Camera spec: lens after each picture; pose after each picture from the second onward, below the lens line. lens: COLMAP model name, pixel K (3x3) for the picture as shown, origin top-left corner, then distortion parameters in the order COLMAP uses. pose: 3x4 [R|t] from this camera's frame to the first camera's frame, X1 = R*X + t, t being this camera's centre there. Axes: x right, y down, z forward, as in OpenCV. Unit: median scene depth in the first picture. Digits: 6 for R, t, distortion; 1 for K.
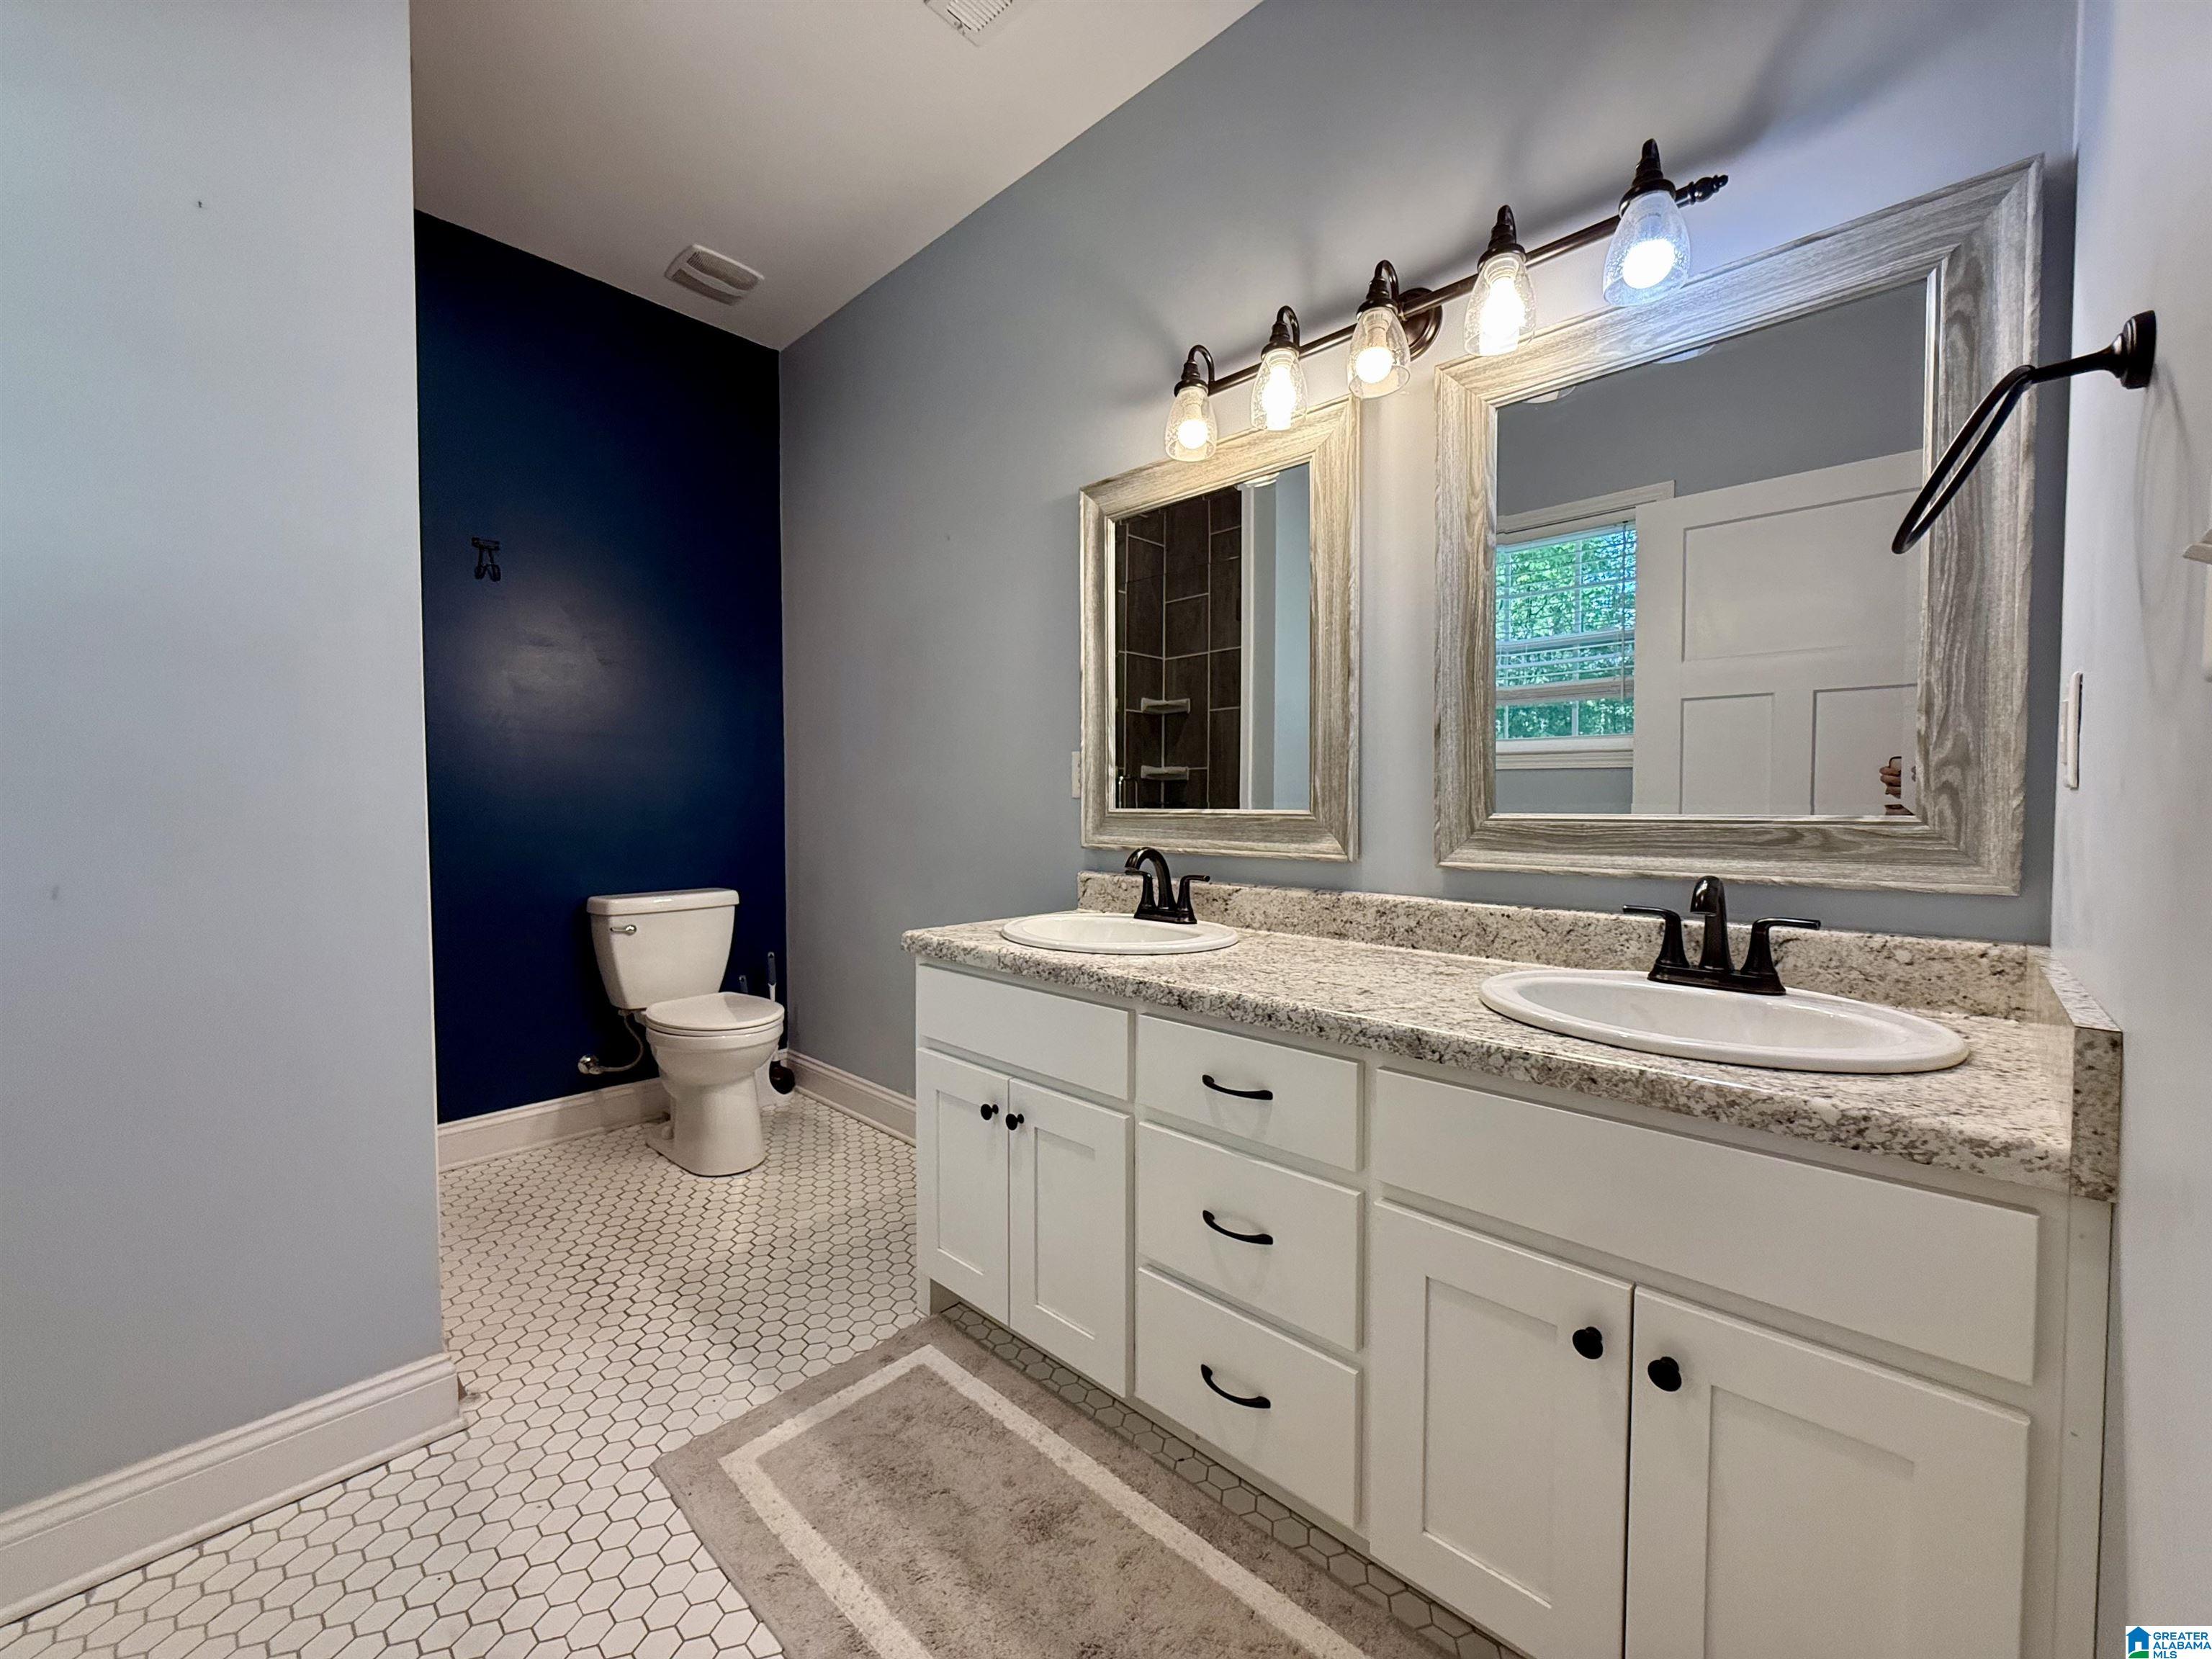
lens RADIAL K [[882.5, 0, 1105.7], [0, 882.5, 830.2], [0, 0, 1]] dist [-0.001434, 0.000838]
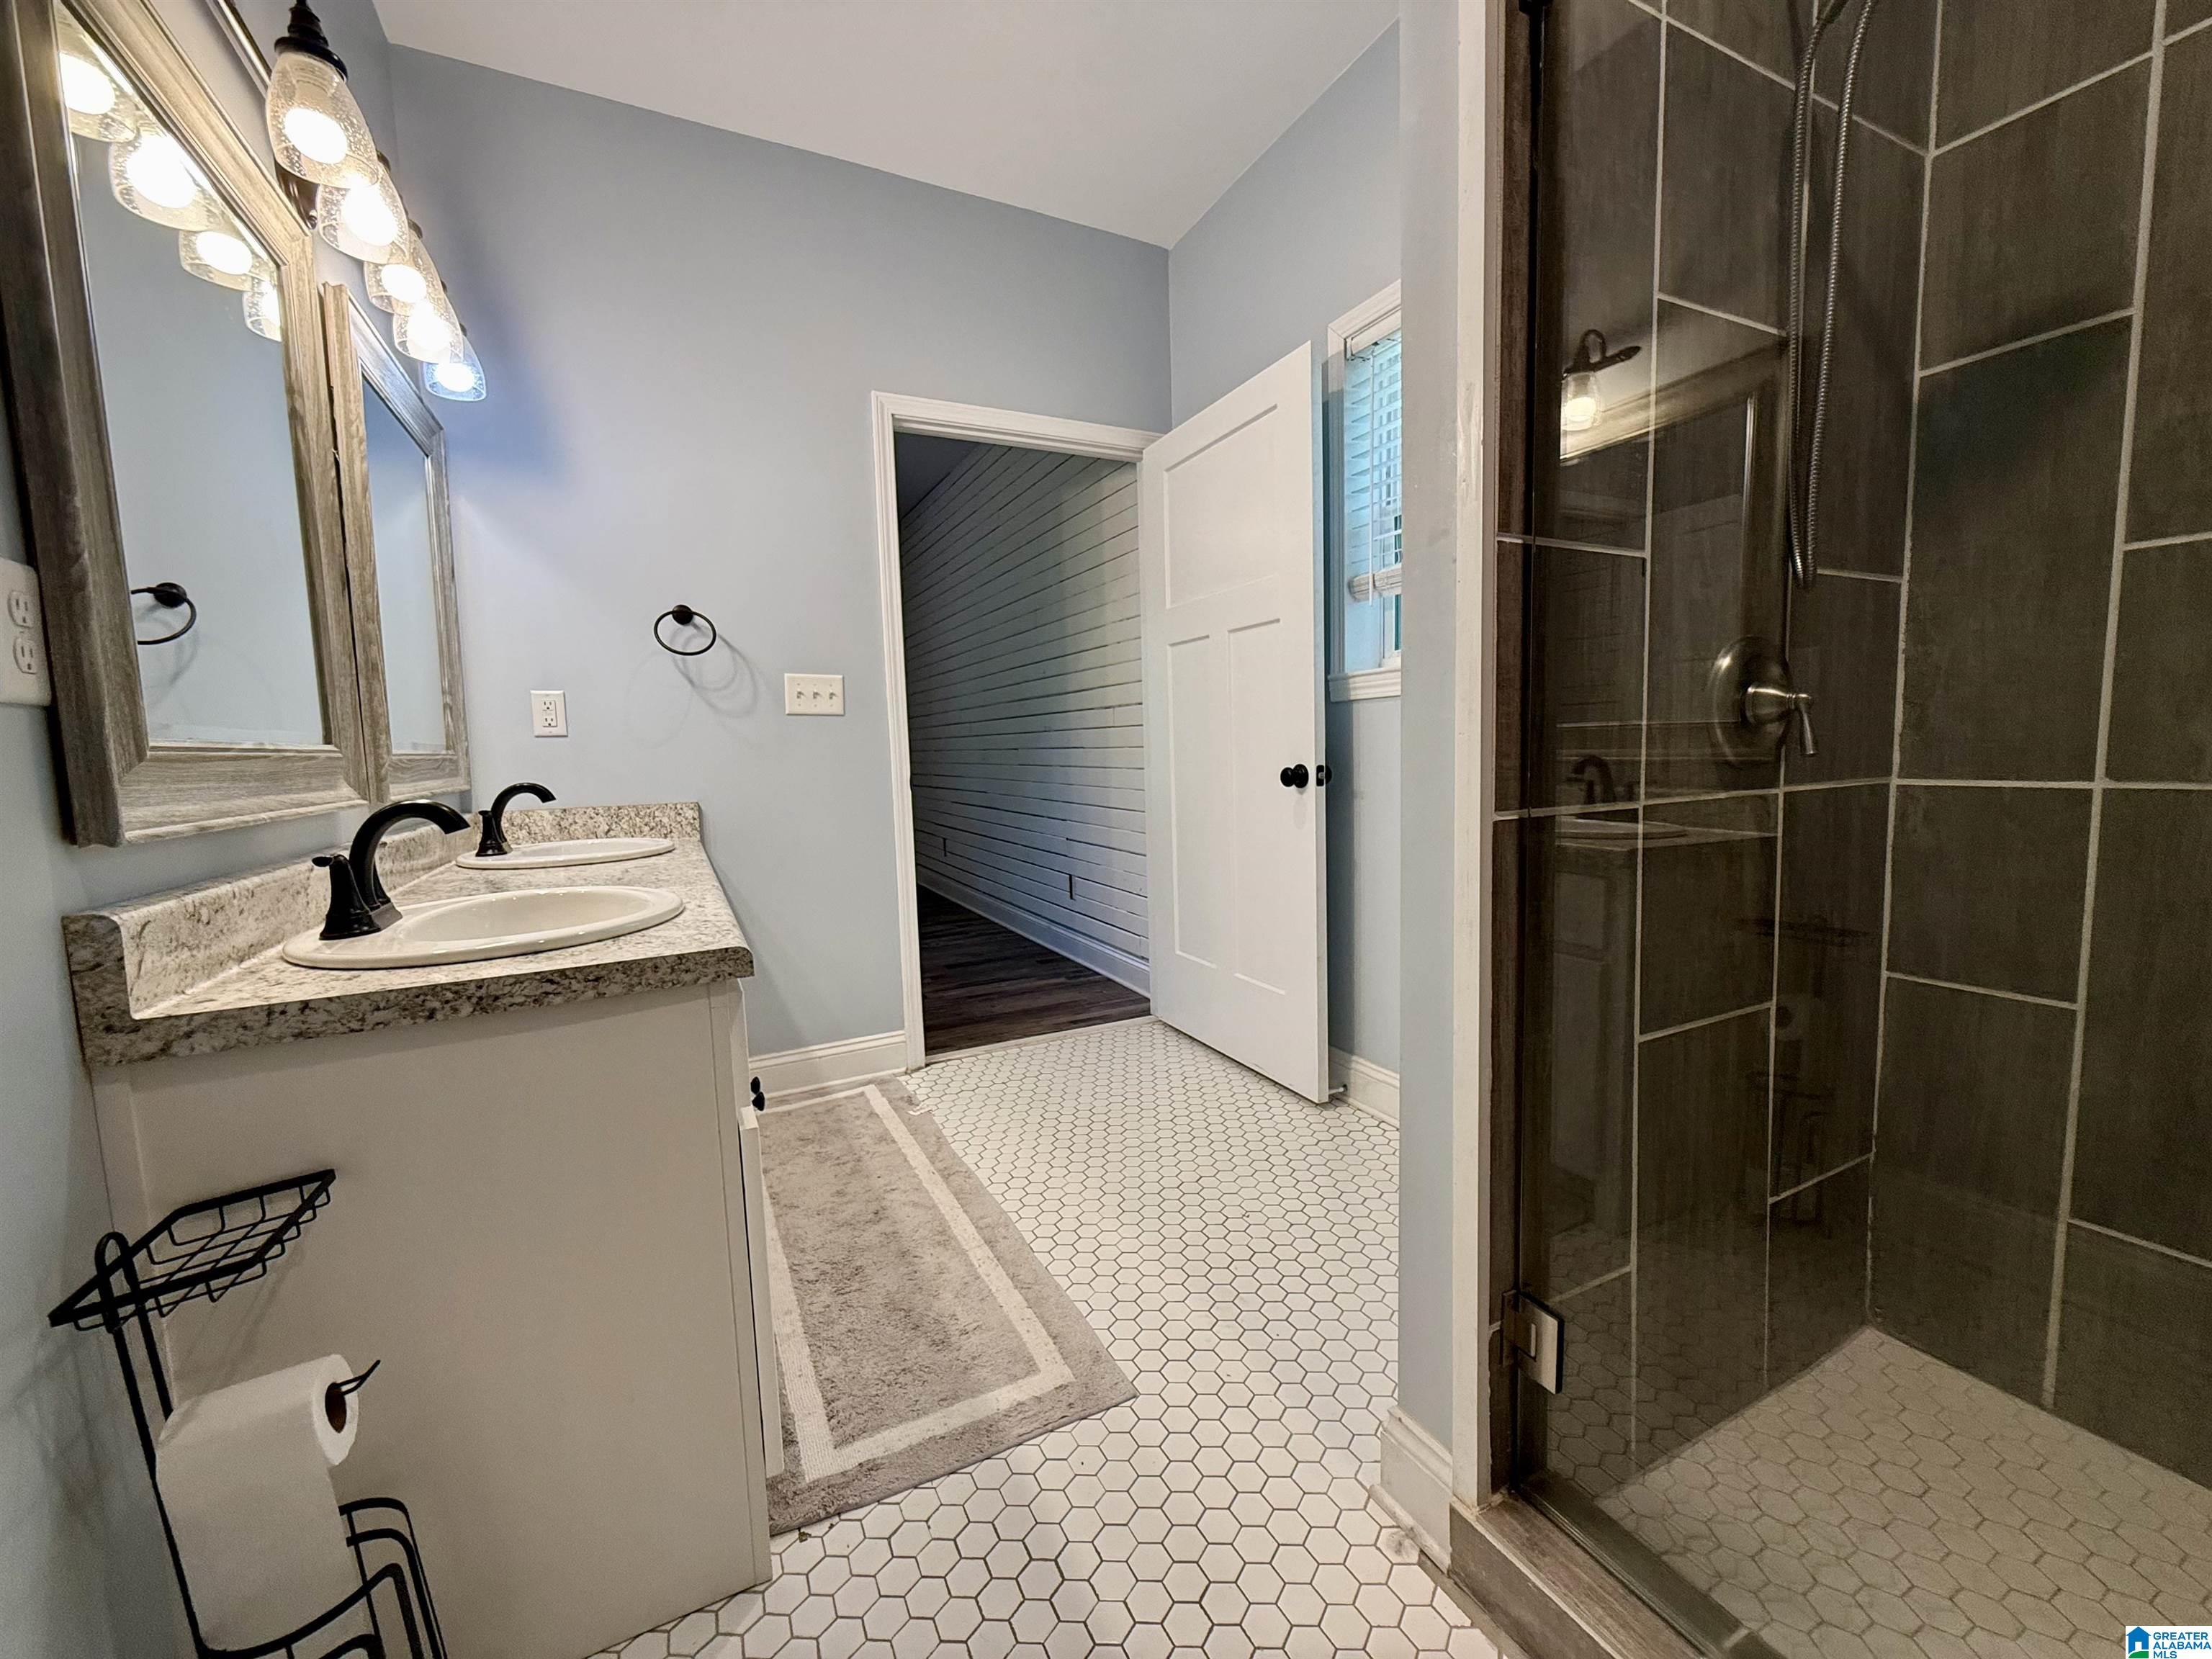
lens RADIAL K [[882.5, 0, 1102.8], [0, 882.5, 827.5], [0, 0, 1]] dist [-0.001434, 0.000838]
pose [[-0.936192, -0.008030, 0.351396, -0.741408], [0.036915, 0.991964, 0.121017, -0.021808], [-0.349544, 0.126267, -0.928373, 1.670043]]
